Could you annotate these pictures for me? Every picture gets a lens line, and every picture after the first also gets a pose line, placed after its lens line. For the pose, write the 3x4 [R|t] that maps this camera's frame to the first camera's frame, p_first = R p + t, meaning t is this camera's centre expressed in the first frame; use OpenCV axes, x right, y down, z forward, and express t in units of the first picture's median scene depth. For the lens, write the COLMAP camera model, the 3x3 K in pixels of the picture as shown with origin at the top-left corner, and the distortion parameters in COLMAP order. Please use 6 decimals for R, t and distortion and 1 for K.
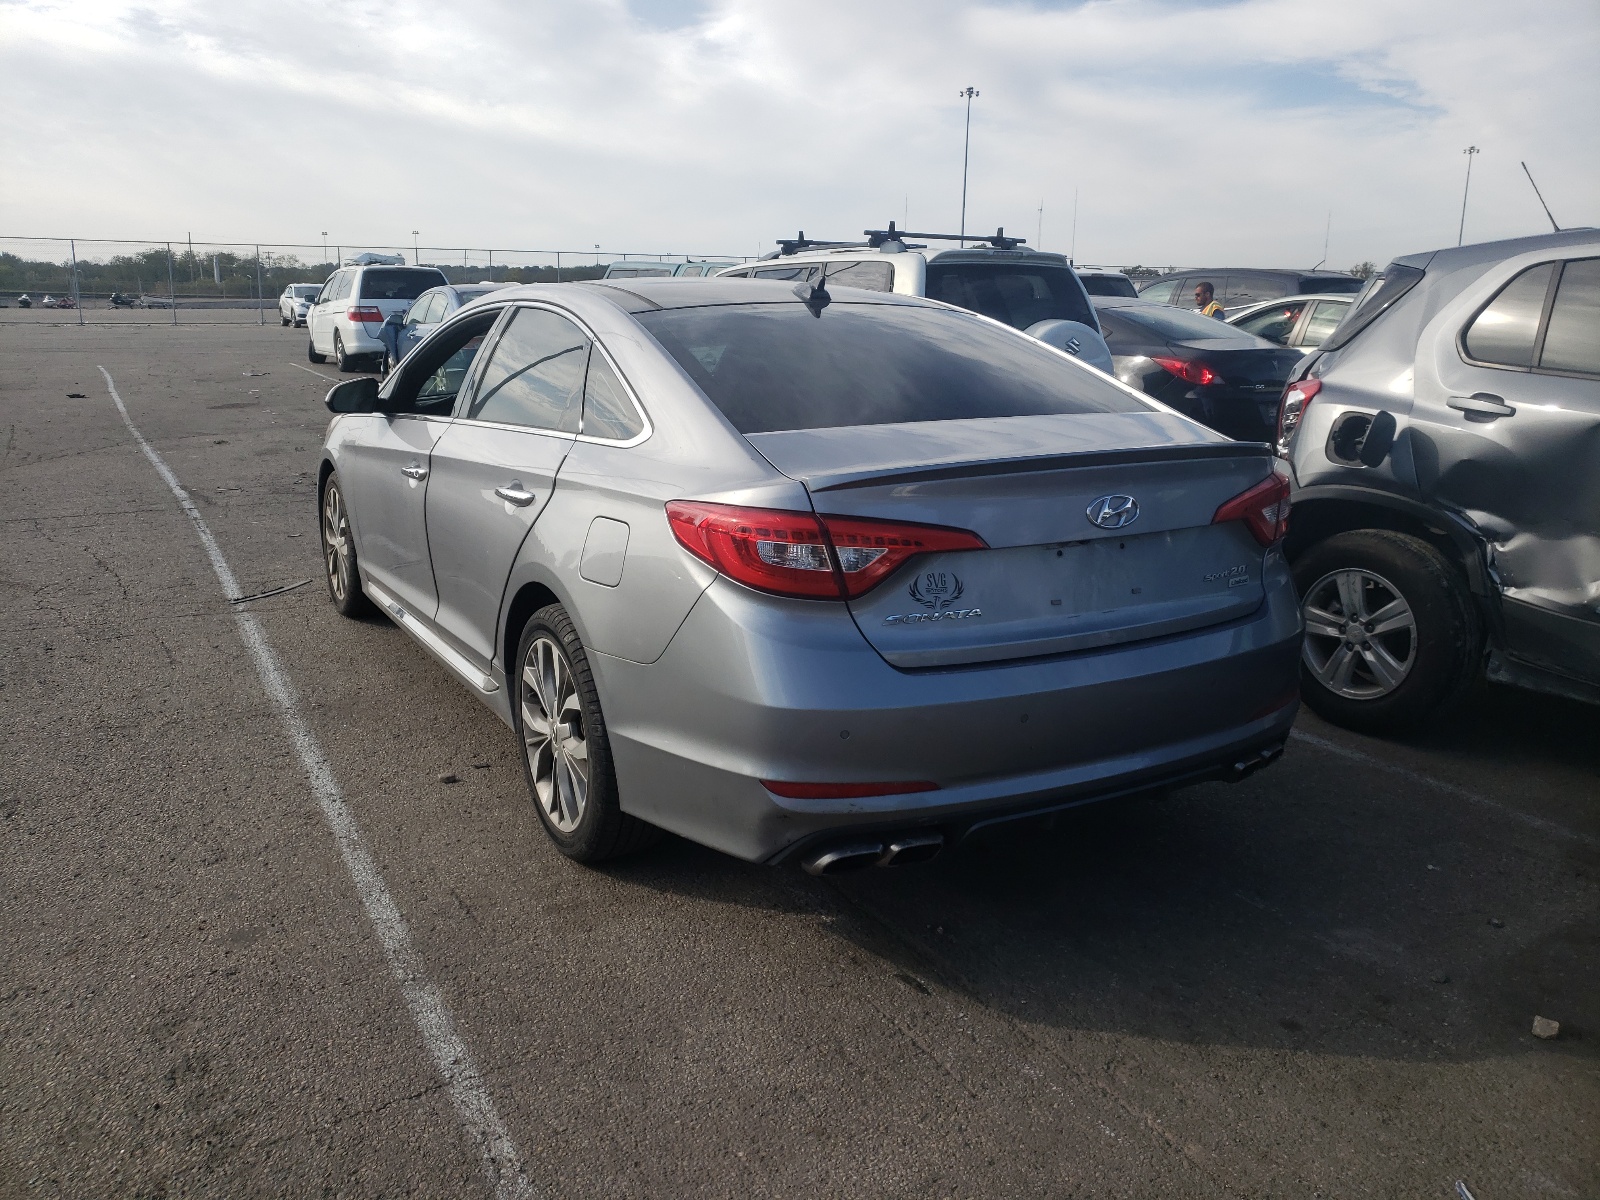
lens RADIAL K [[1296.0, 0, 784.6], [0, 1296.0, 599.0], [0, 0, 1]] dist [0.043136, -0.011206]
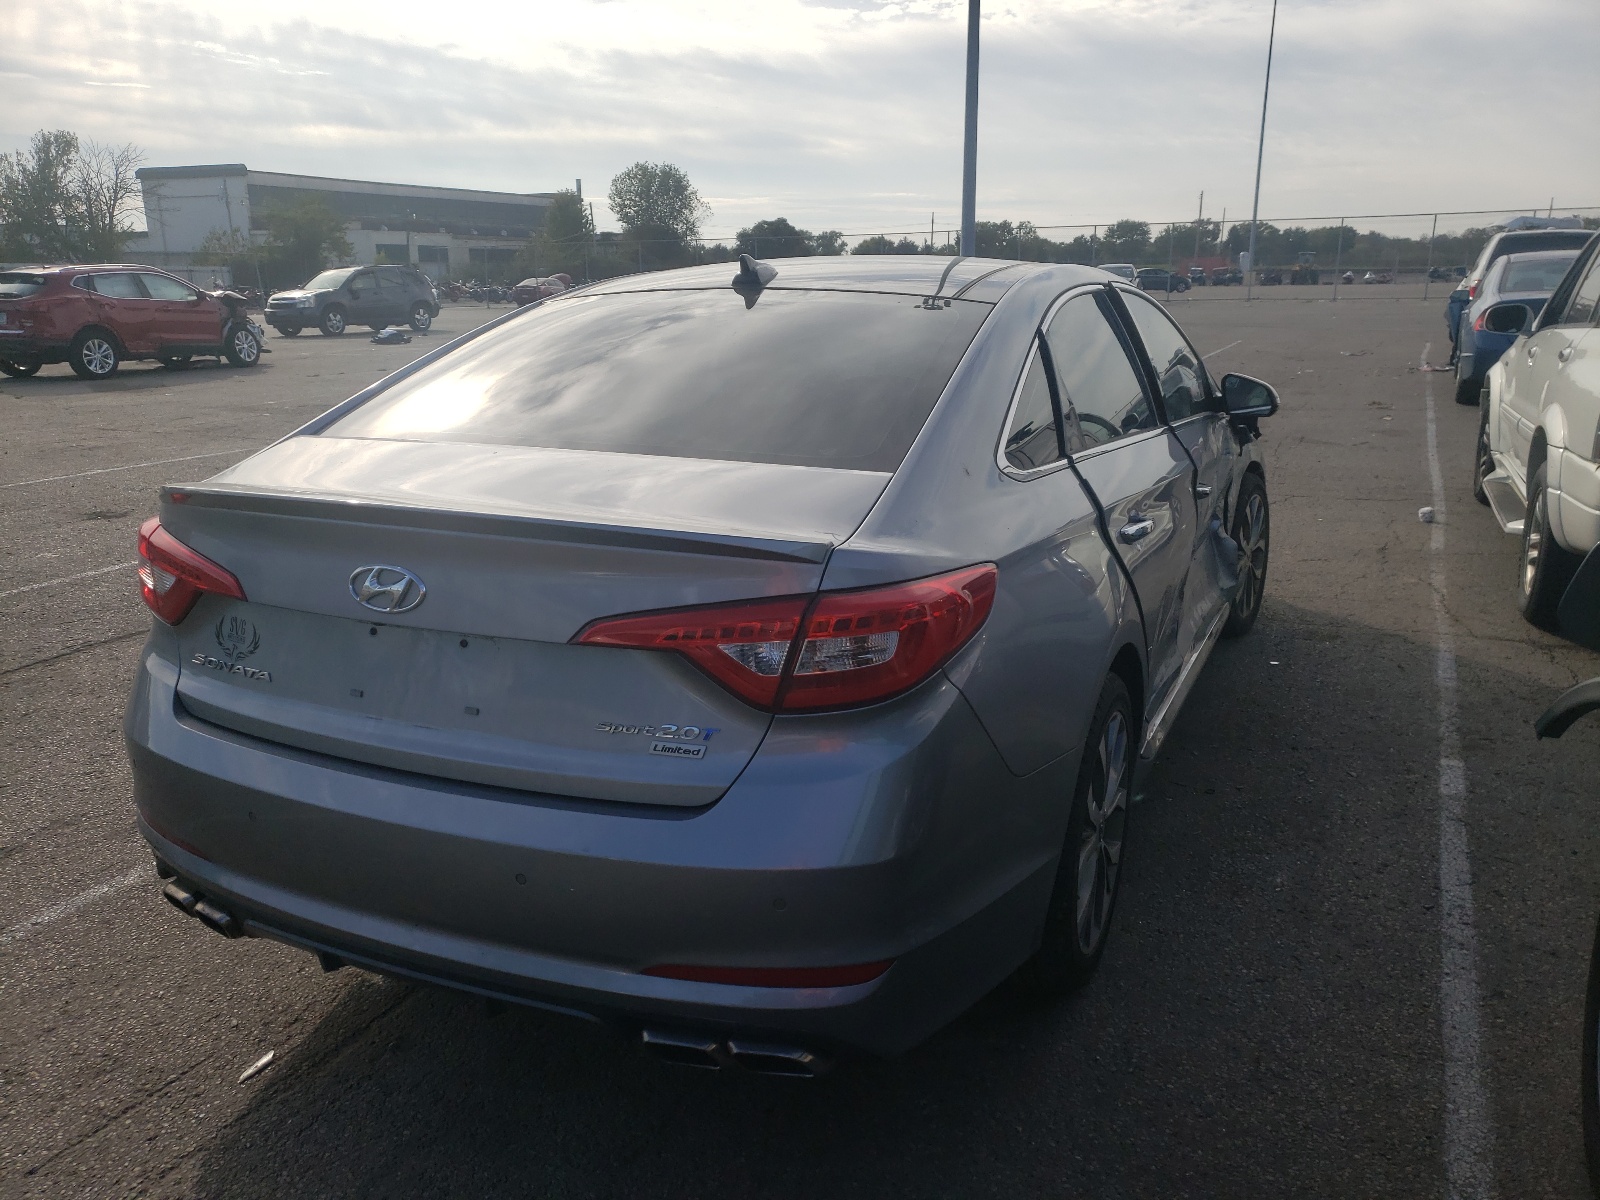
lens RADIAL K [[1296.0, 0, 784.6], [0, 1296.0, 599.0], [0, 0, 1]] dist [0.043136, -0.011206]
pose [[0.567530, 0.188463, -0.801493, 0.133987], [-0.172909, 0.979024, 0.107772, -0.024851], [0.804992, 0.077421, 0.588213, 0.106293]]
